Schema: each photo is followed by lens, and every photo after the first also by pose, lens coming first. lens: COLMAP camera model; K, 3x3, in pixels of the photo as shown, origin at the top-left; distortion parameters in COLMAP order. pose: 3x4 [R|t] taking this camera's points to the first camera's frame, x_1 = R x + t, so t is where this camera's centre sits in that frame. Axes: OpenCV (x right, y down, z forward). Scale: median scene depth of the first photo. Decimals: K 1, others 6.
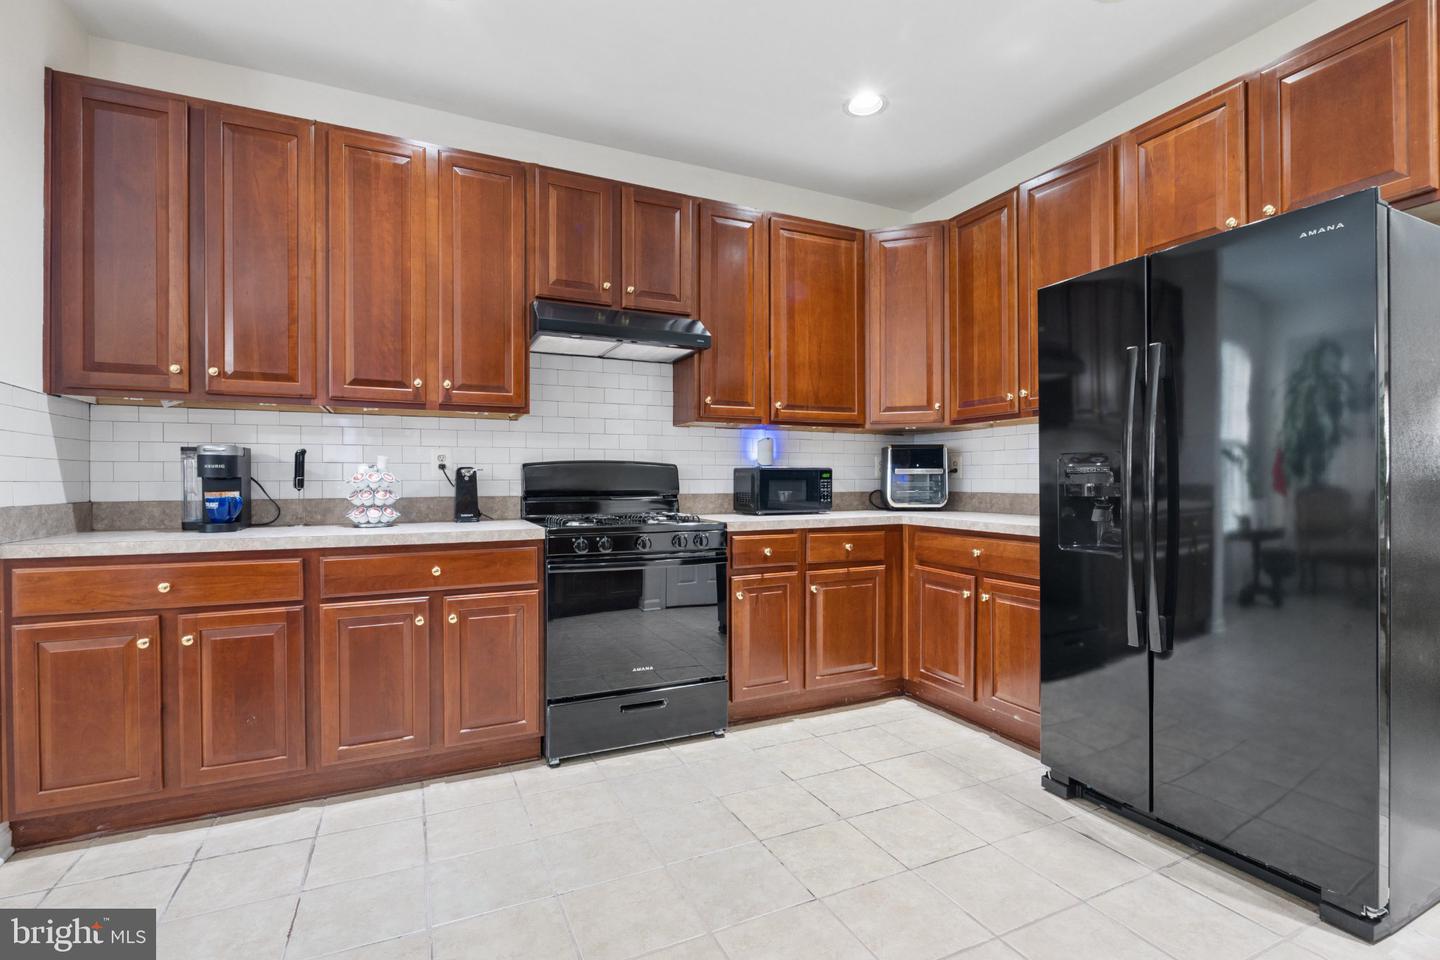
lens RADIAL K [[667.5, 0, 722.1], [0, 667.5, 479.5], [0, 0, 1]] dist [0.000446, 0.000472]
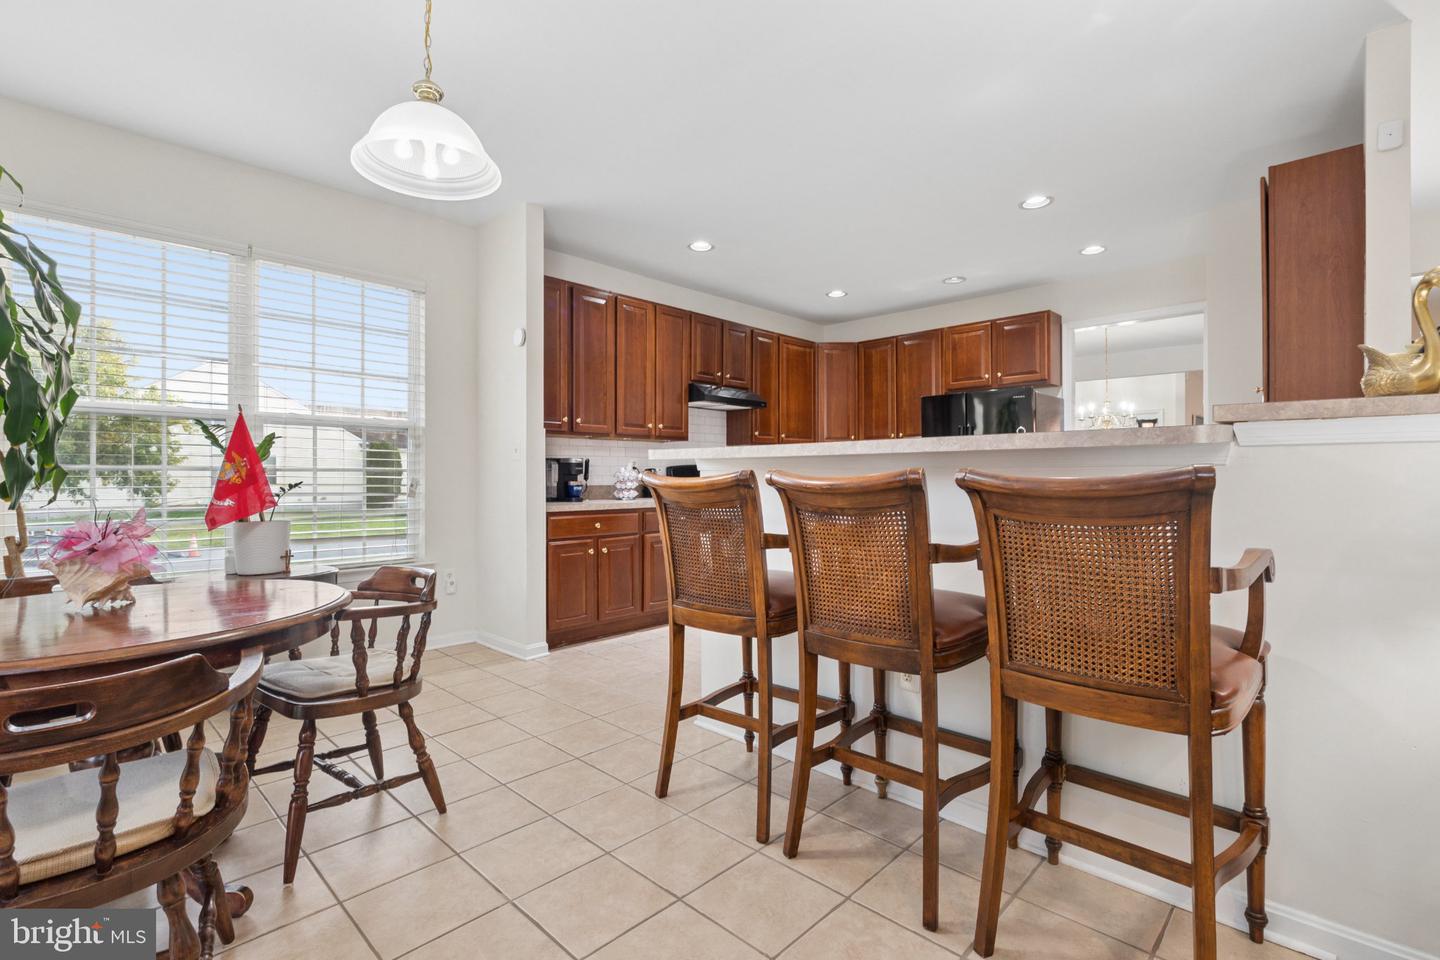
lens RADIAL K [[667.5, 0, 723.0], [0, 667.5, 477.7], [0, 0, 1]] dist [0.000446, 0.000472]
pose [[0.932882, -0.000750, 0.360180, -0.950759], [-0.001712, 0.999977, 0.006517, -0.005874], [-0.360177, -0.006696, 0.932860, -0.886736]]
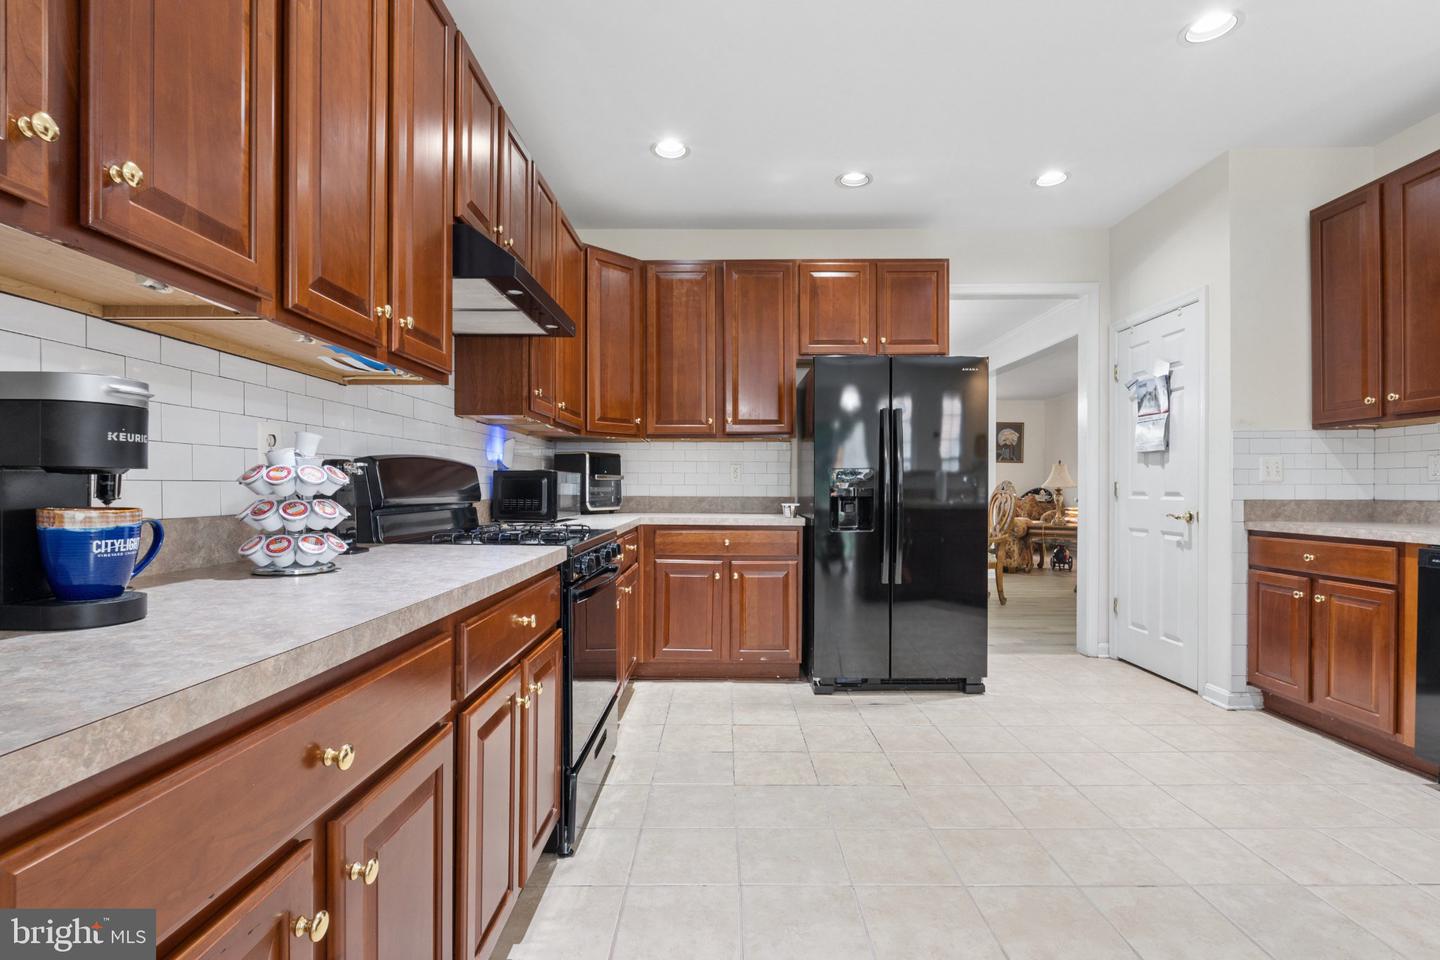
lens RADIAL K [[667.5, 0, 727.1], [0, 667.5, 486.0], [0, 0, 1]] dist [0.000446, 0.000472]
pose [[0.421660, 0.006002, 0.906734, -0.840206], [-0.009736, 0.999950, -0.002092, 0.003299], [-0.906702, -0.007946, 0.421698, 0.488618]]
